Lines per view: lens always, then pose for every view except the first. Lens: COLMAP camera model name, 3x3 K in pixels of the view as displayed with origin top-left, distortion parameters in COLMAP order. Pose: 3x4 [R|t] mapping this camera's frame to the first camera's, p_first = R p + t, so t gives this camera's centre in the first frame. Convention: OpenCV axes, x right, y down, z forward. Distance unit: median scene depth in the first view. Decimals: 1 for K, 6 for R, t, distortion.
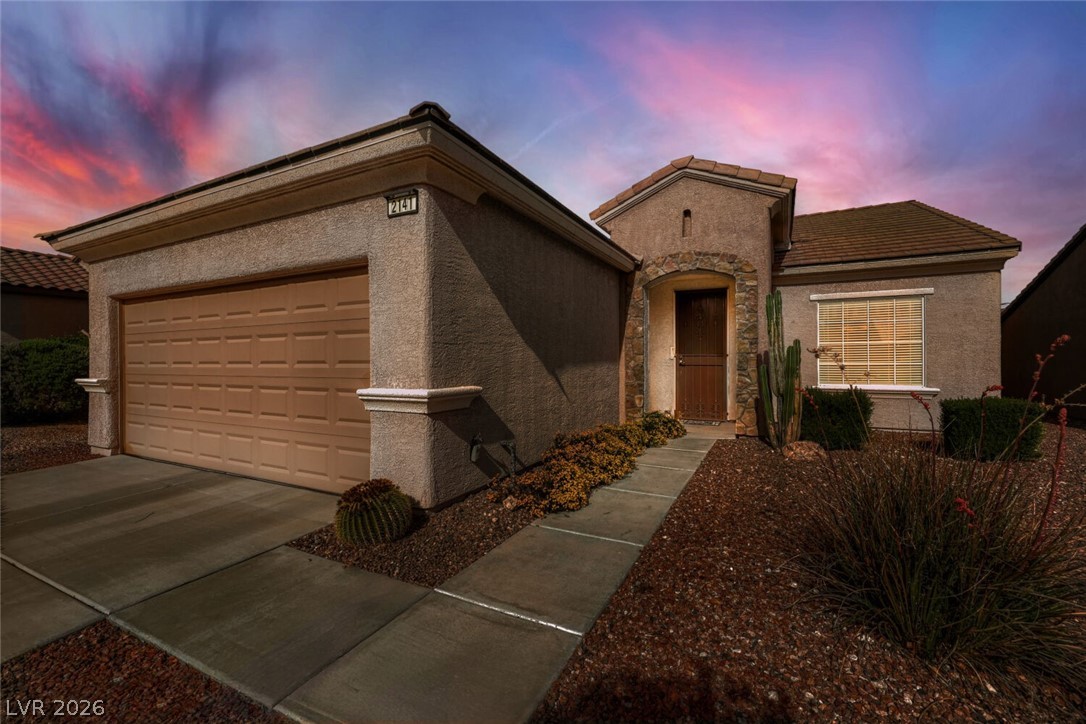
lens RADIAL K [[454.5, 0, 490.3], [0, 454.5, 357.9], [0, 0, 1]] dist [0.000629, 0.000052]
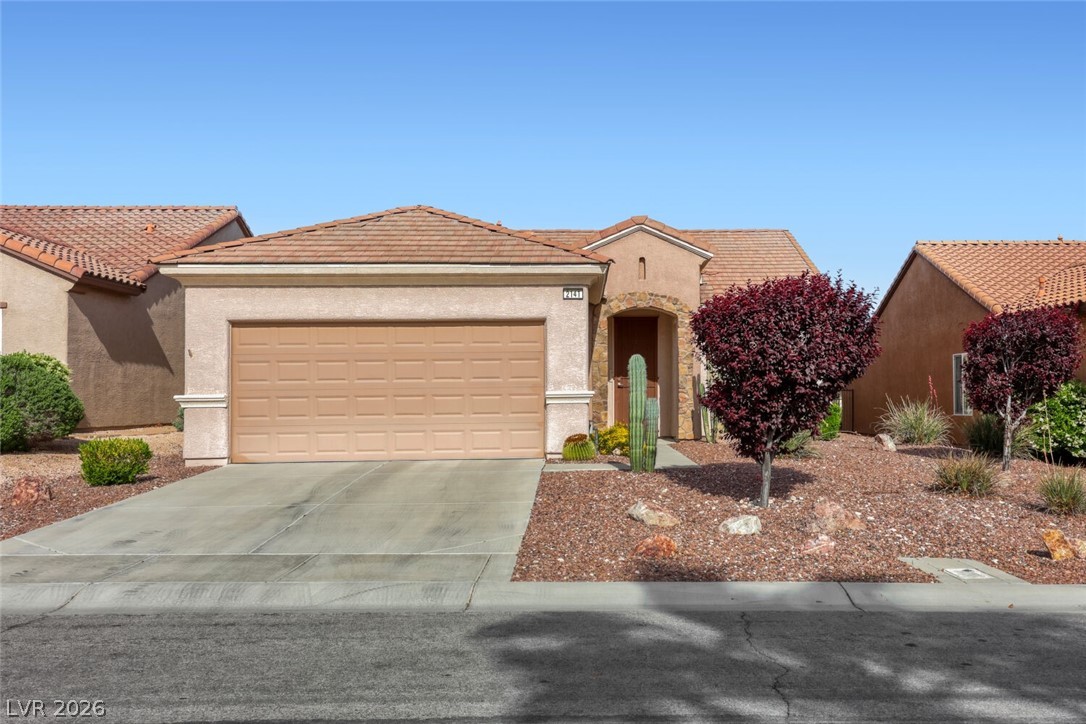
lens RADIAL K [[1019.2, 0, 543.0], [0, 1019.2, 362.0], [0, 0, 1]] dist [0.056146, -0.001449]
pose [[0.878517, 0.012460, 0.477549, -1.138286], [0.001888, 0.999561, -0.029553, 0.035658], [-0.477708, 0.026865, 0.878108, -1.306743]]
